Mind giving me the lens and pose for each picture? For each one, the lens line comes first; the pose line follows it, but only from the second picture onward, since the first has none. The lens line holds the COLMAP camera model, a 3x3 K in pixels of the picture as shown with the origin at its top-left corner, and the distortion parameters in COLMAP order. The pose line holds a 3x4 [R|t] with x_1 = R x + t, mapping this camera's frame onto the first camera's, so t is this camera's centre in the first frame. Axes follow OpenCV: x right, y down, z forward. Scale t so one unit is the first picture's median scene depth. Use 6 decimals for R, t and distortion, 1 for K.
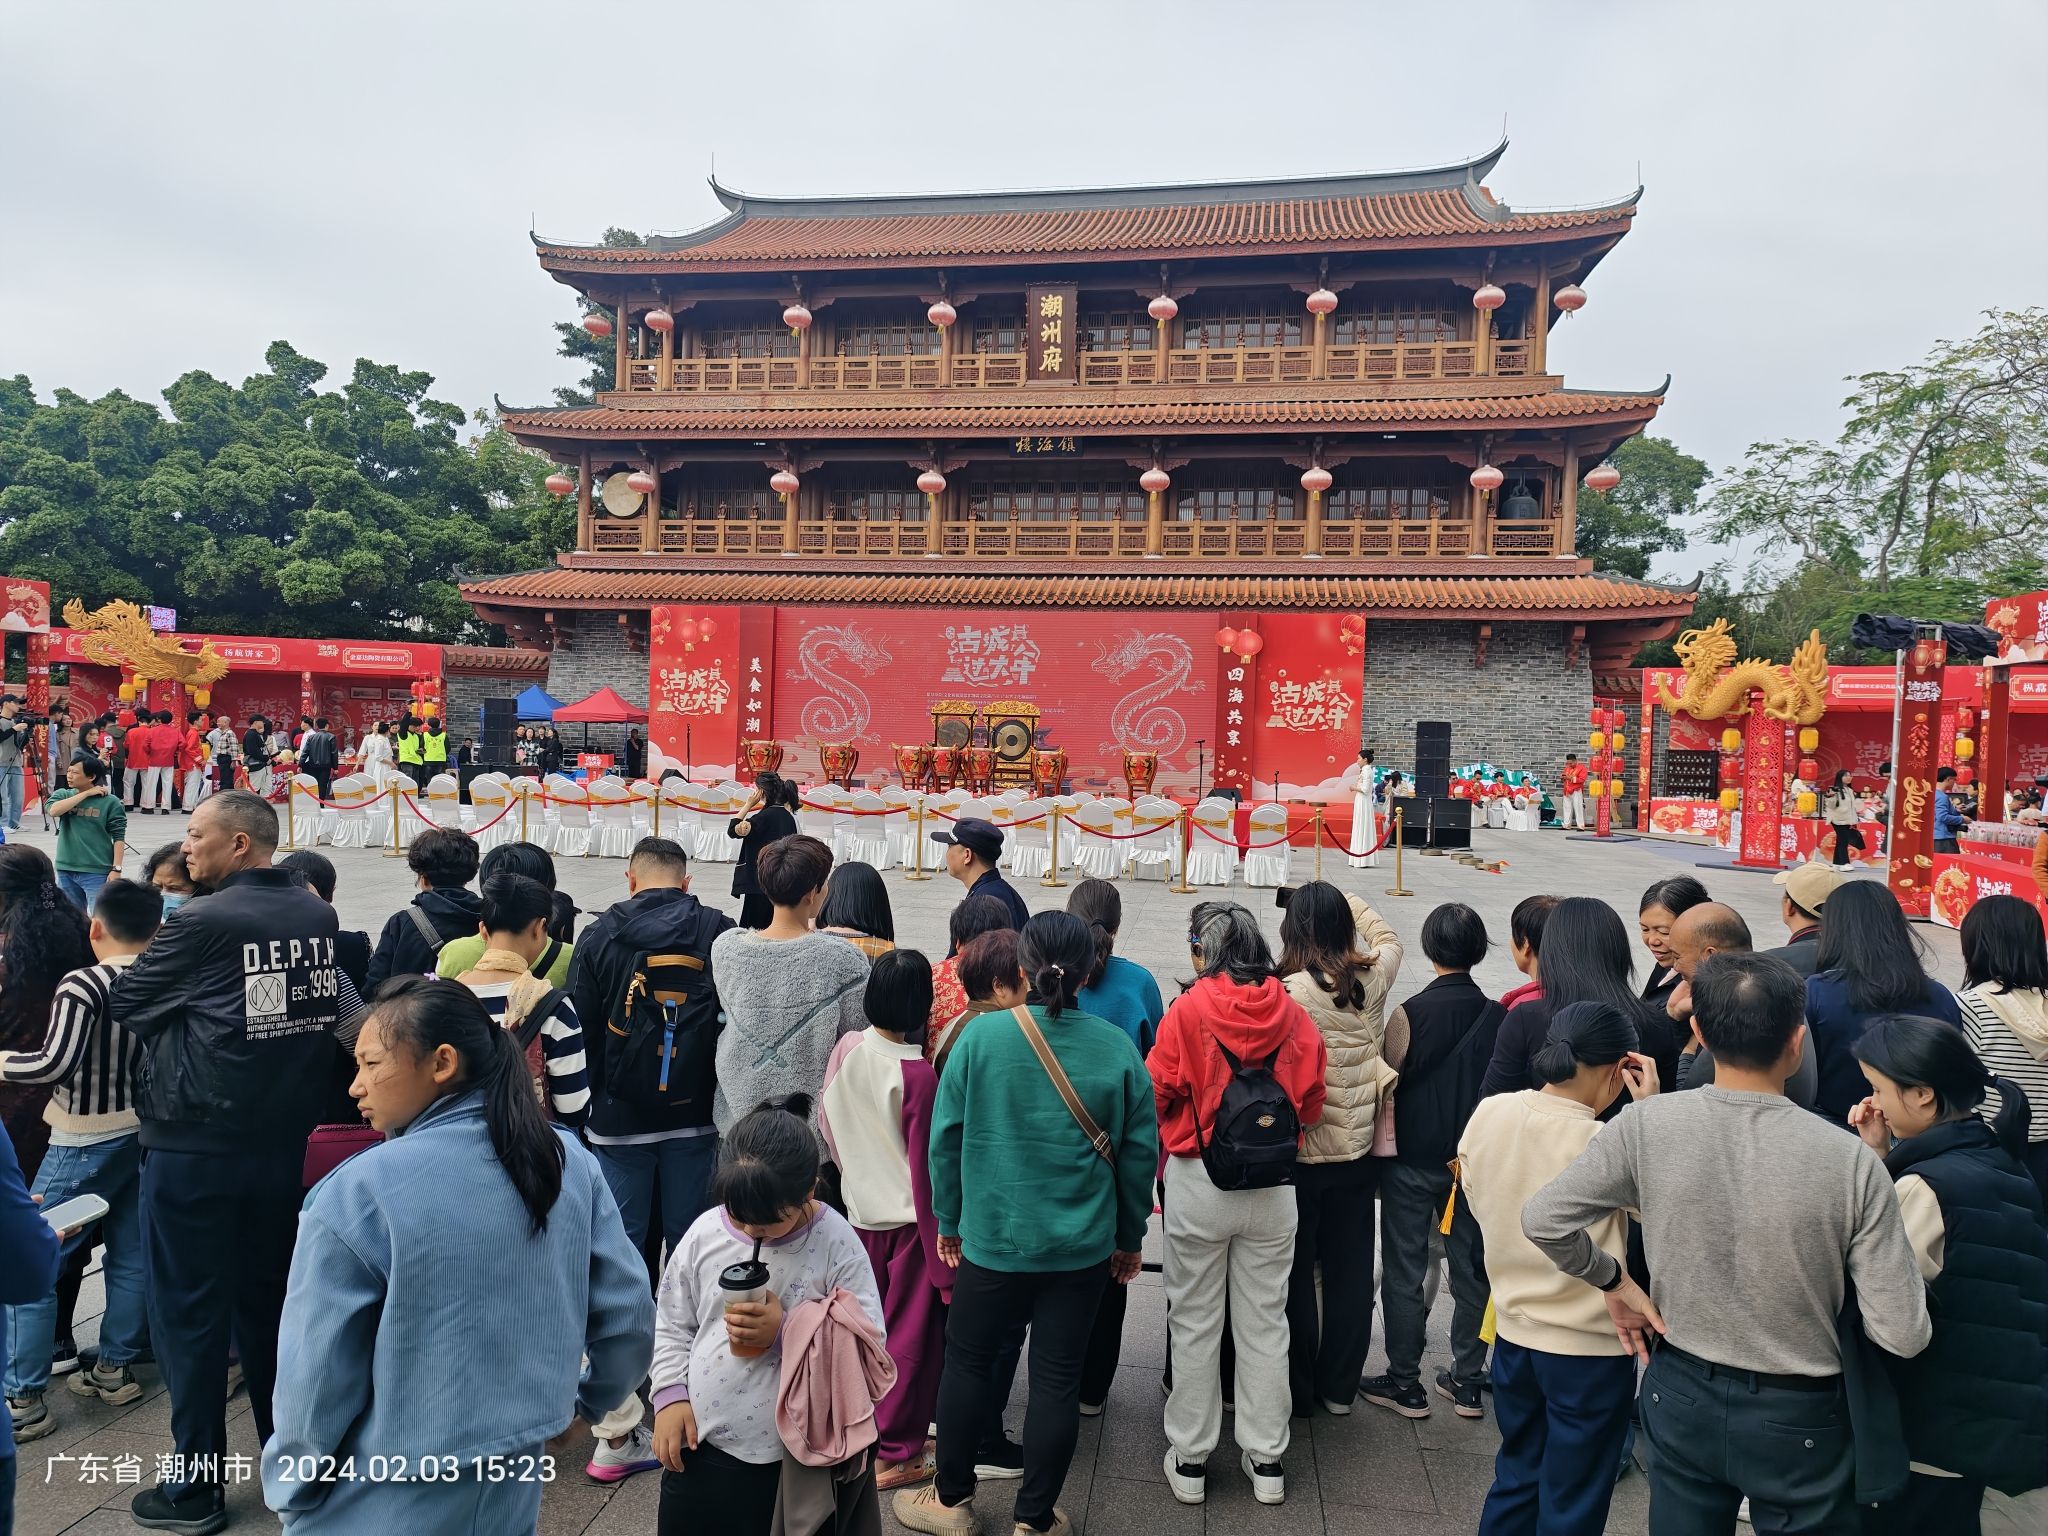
lens RADIAL K [[1356.3, 0, 1021.8], [0, 1356.3, 774.8], [0, 0, 1]] dist [0.061390, -0.081233]
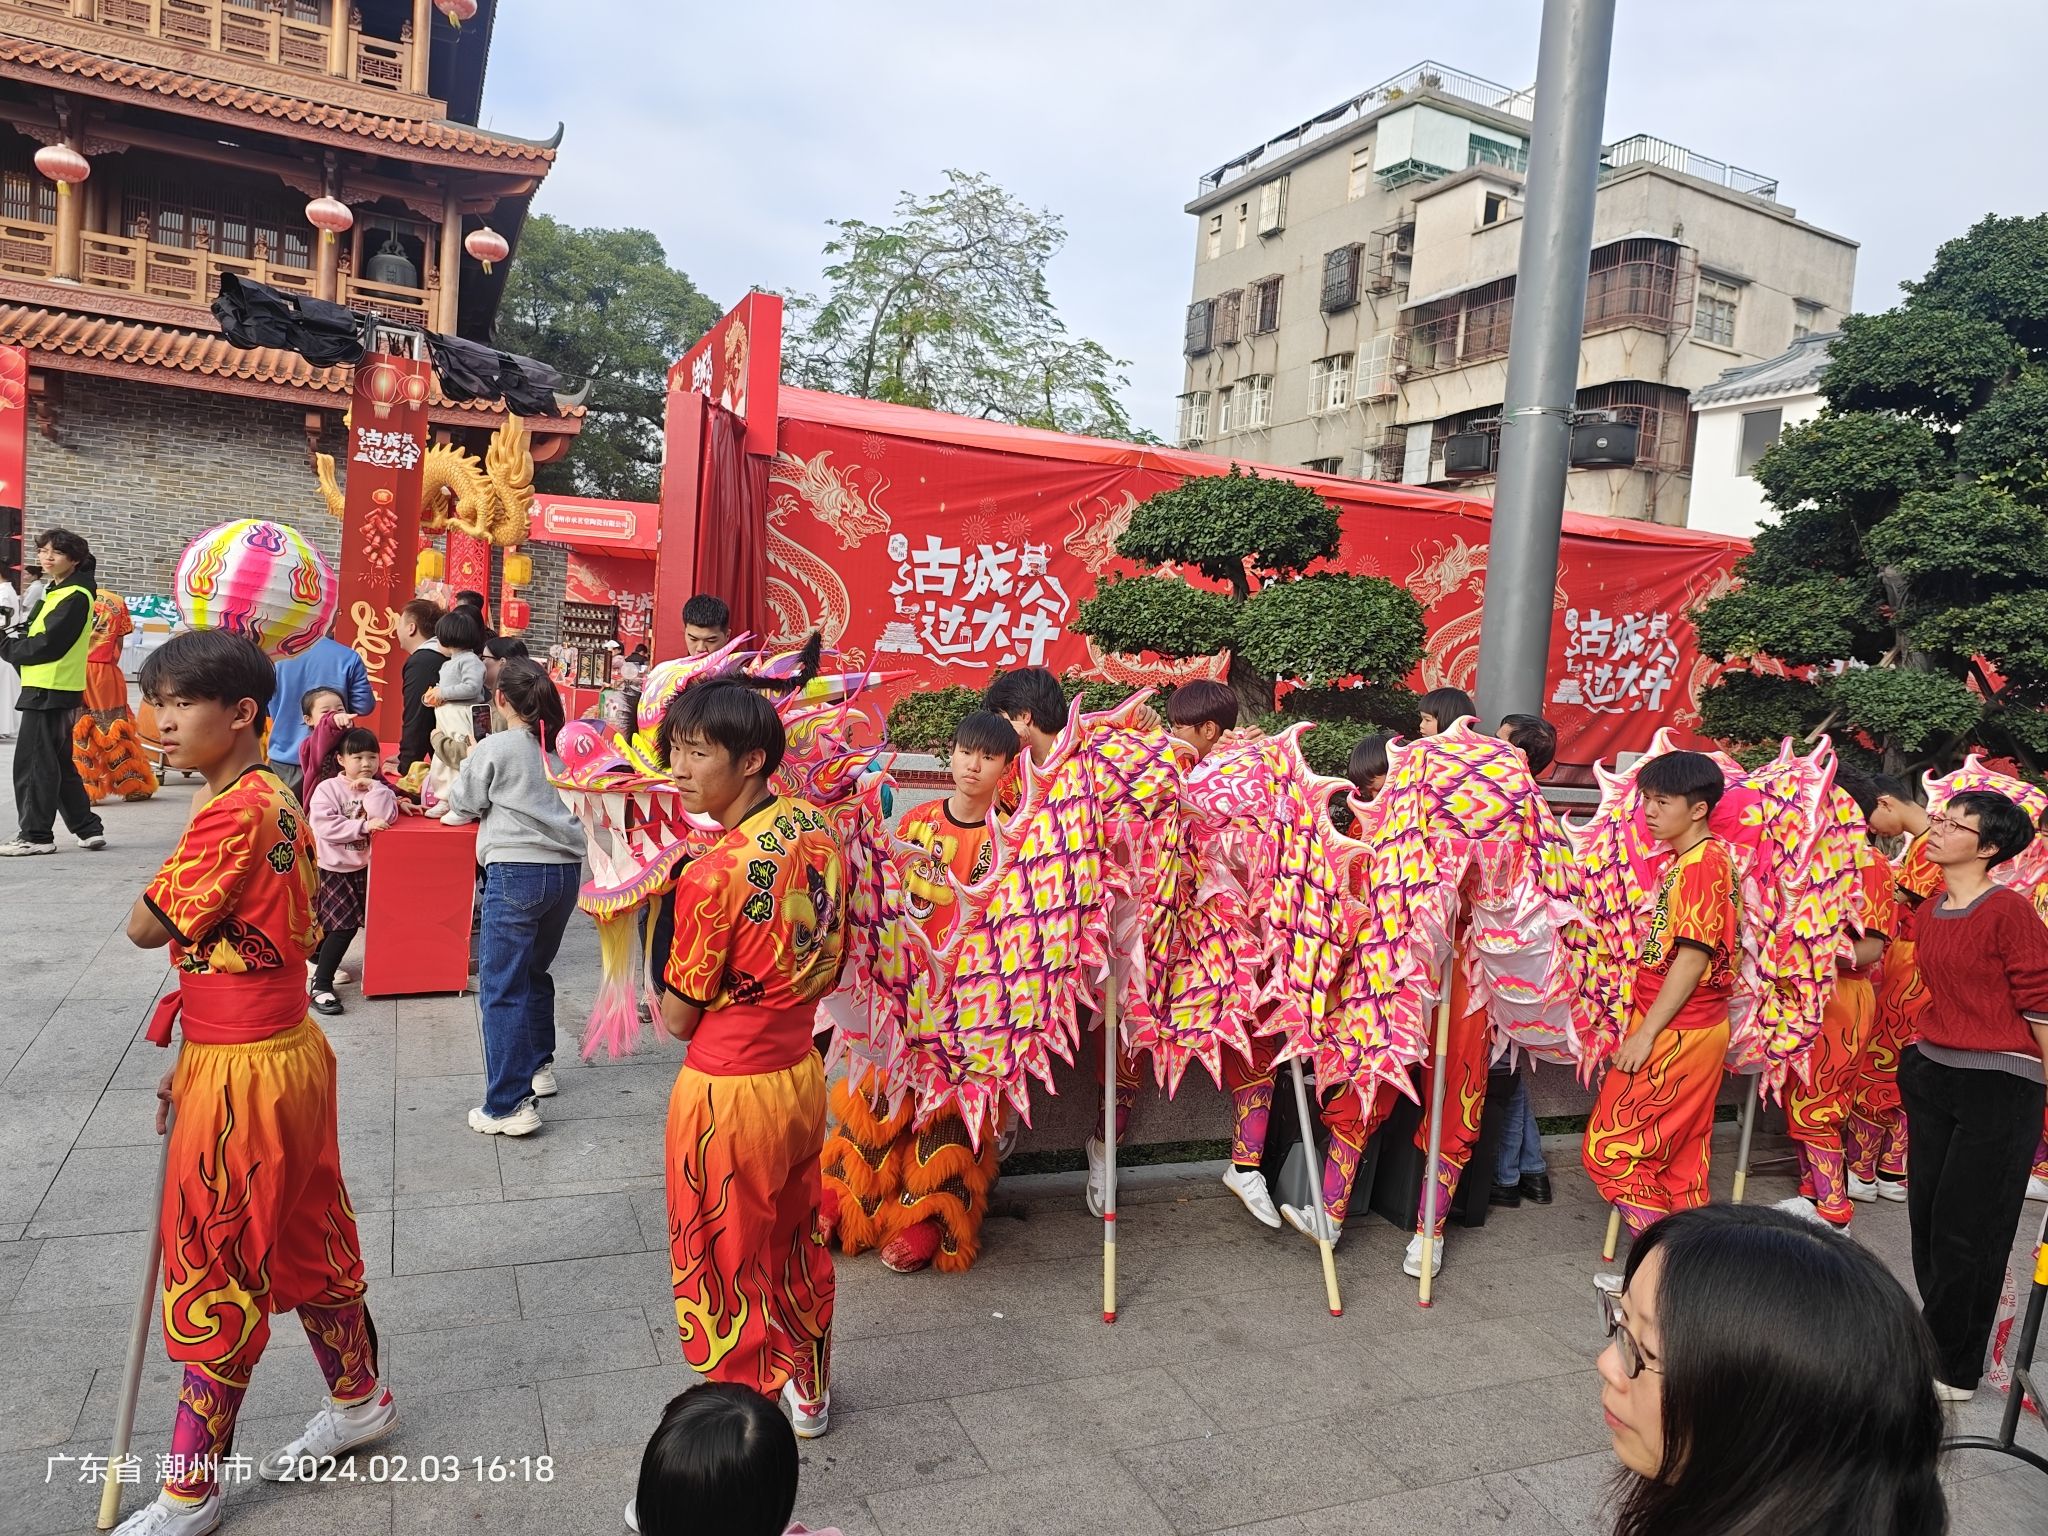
lens RADIAL K [[1356.3, 0, 1021.8], [0, 1356.3, 774.8], [0, 0, 1]] dist [0.061390, -0.081233]
pose [[0.822717, -0.005969, 0.568419, 0.210312], [-0.048949, 0.995487, 0.081302, 0.005112], [-0.566339, -0.094712, 0.818712, 0.145628]]
